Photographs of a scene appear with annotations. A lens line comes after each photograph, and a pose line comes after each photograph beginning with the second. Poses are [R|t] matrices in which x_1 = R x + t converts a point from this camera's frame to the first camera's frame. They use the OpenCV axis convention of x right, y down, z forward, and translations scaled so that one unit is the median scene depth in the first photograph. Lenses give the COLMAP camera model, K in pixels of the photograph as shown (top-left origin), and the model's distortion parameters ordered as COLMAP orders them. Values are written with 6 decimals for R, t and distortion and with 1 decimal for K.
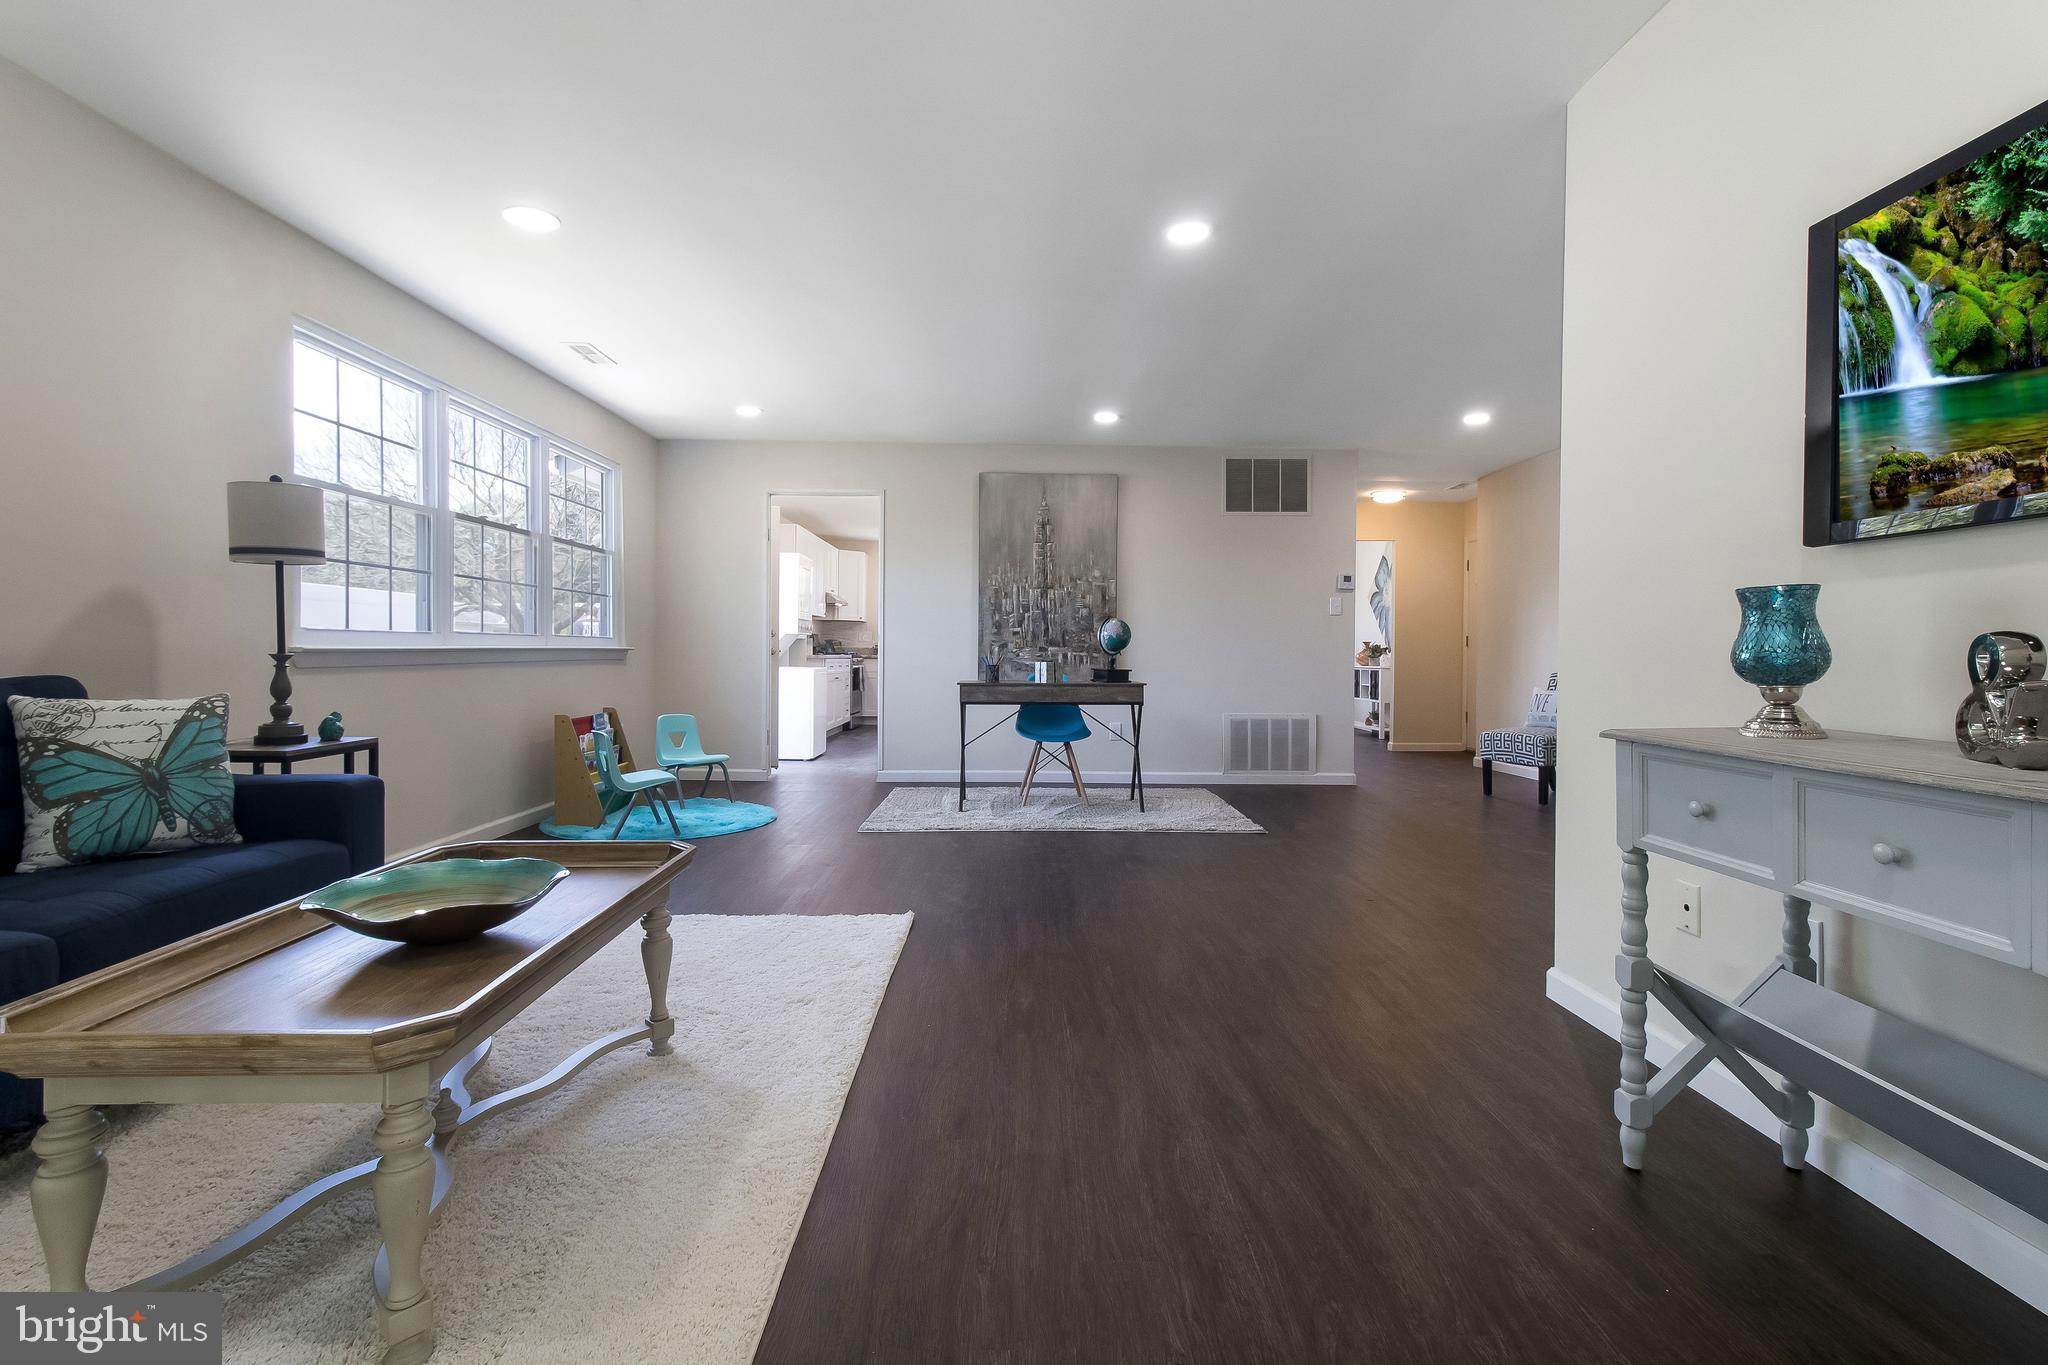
lens RADIAL K [[936.8, 0, 1018.0], [0, 936.8, 660.9], [0, 0, 1]] dist [0.012421, -0.000408]
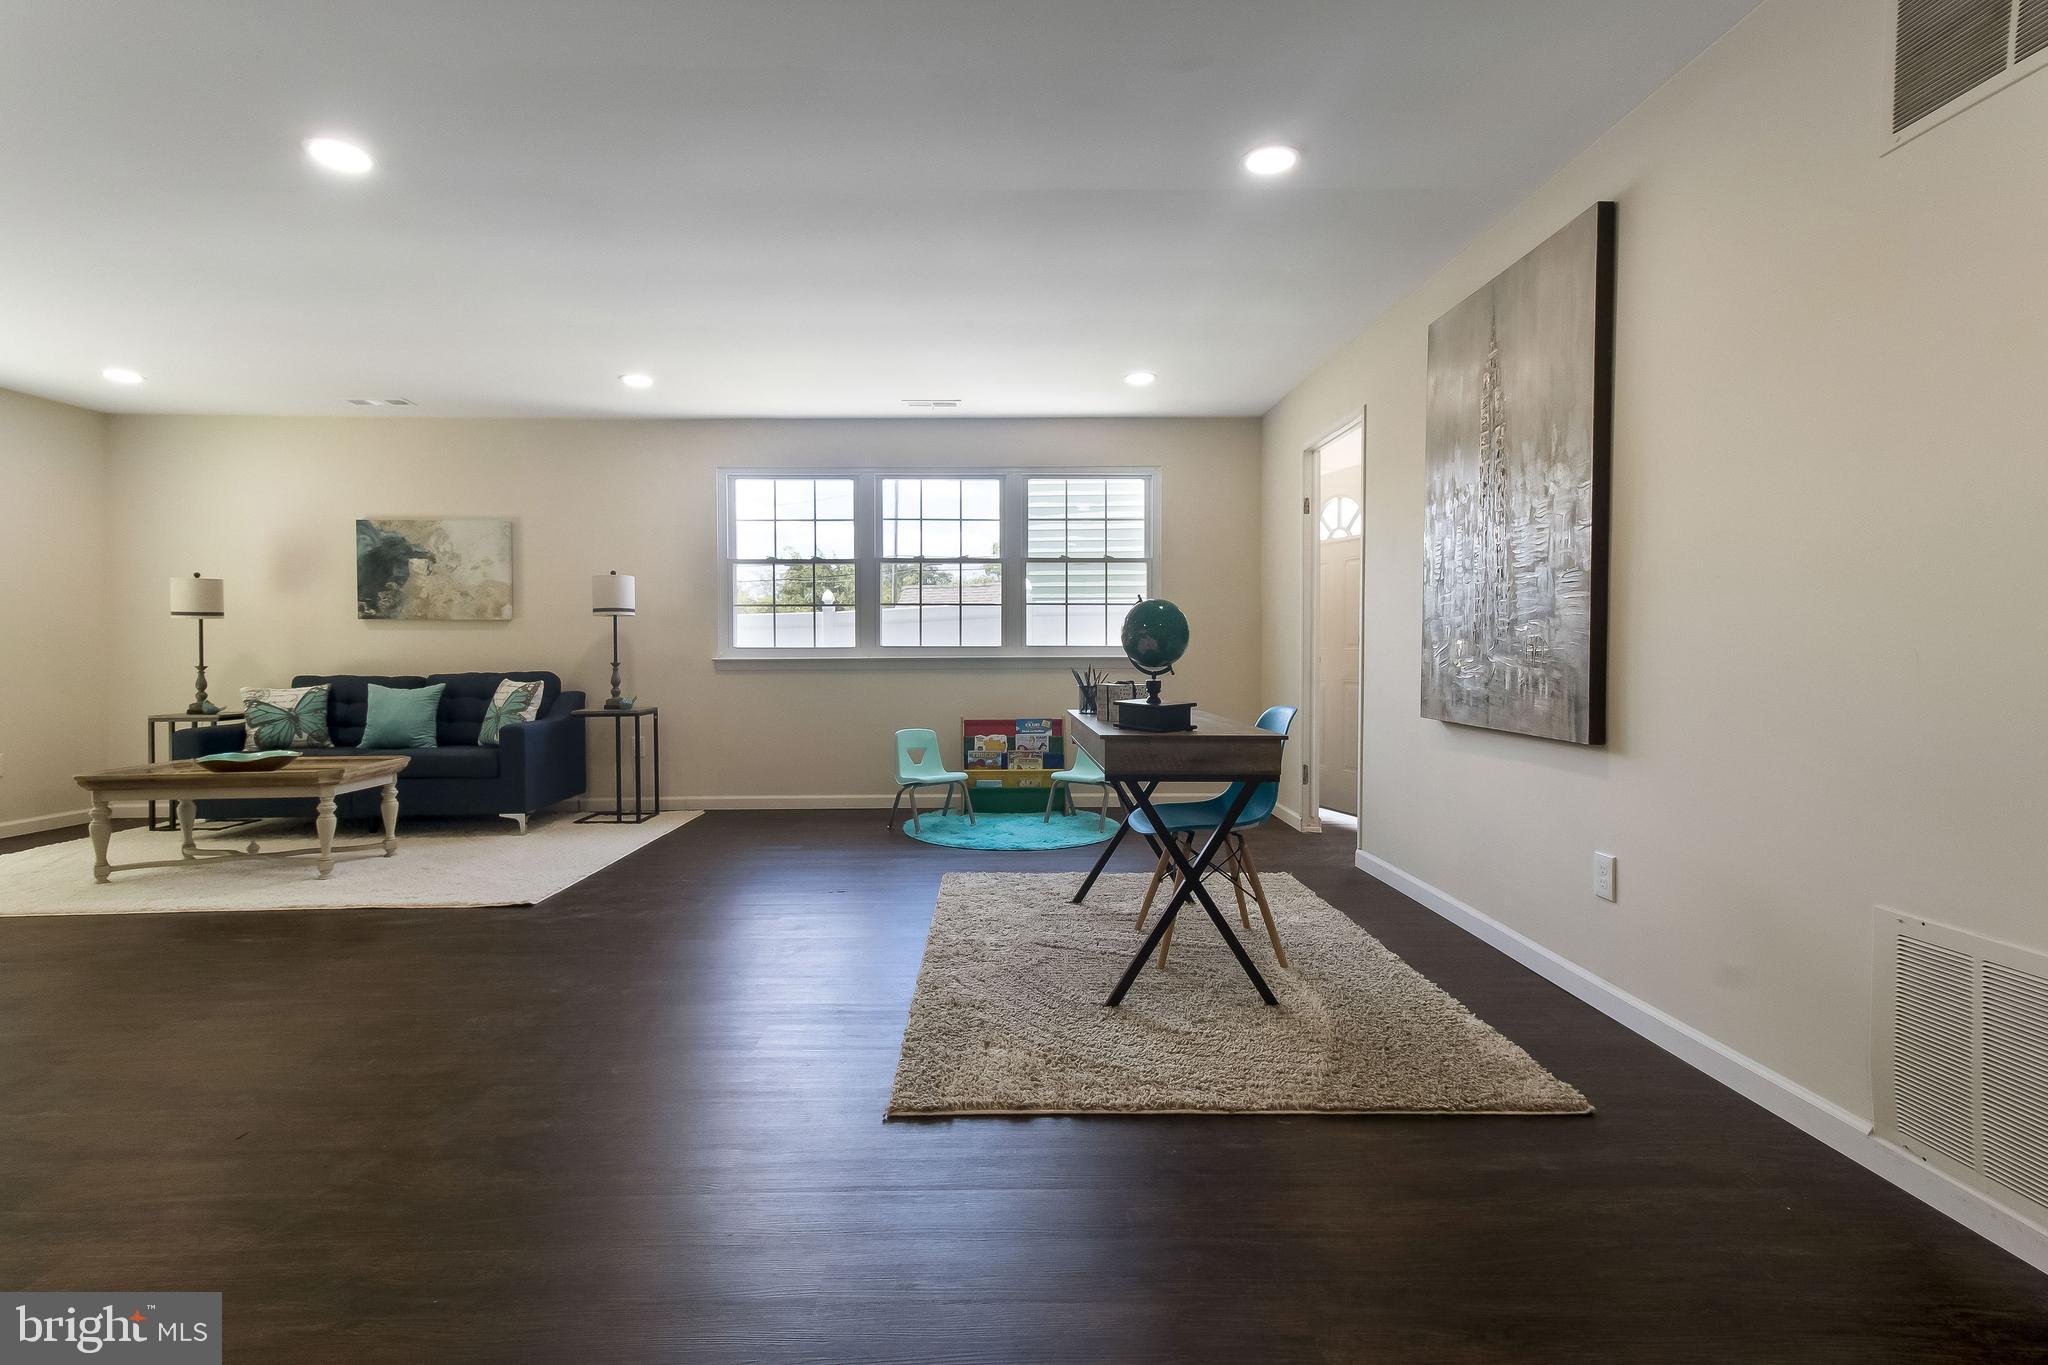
lens RADIAL K [[936.8, 0, 1018.0], [0, 936.8, 660.9], [0, 0, 1]] dist [0.012421, -0.000408]
pose [[0.013592, 0.008590, -0.999871, 1.207437], [-0.007067, 0.999939, 0.008495, -0.034895], [0.999883, 0.006951, 0.013652, 1.877413]]
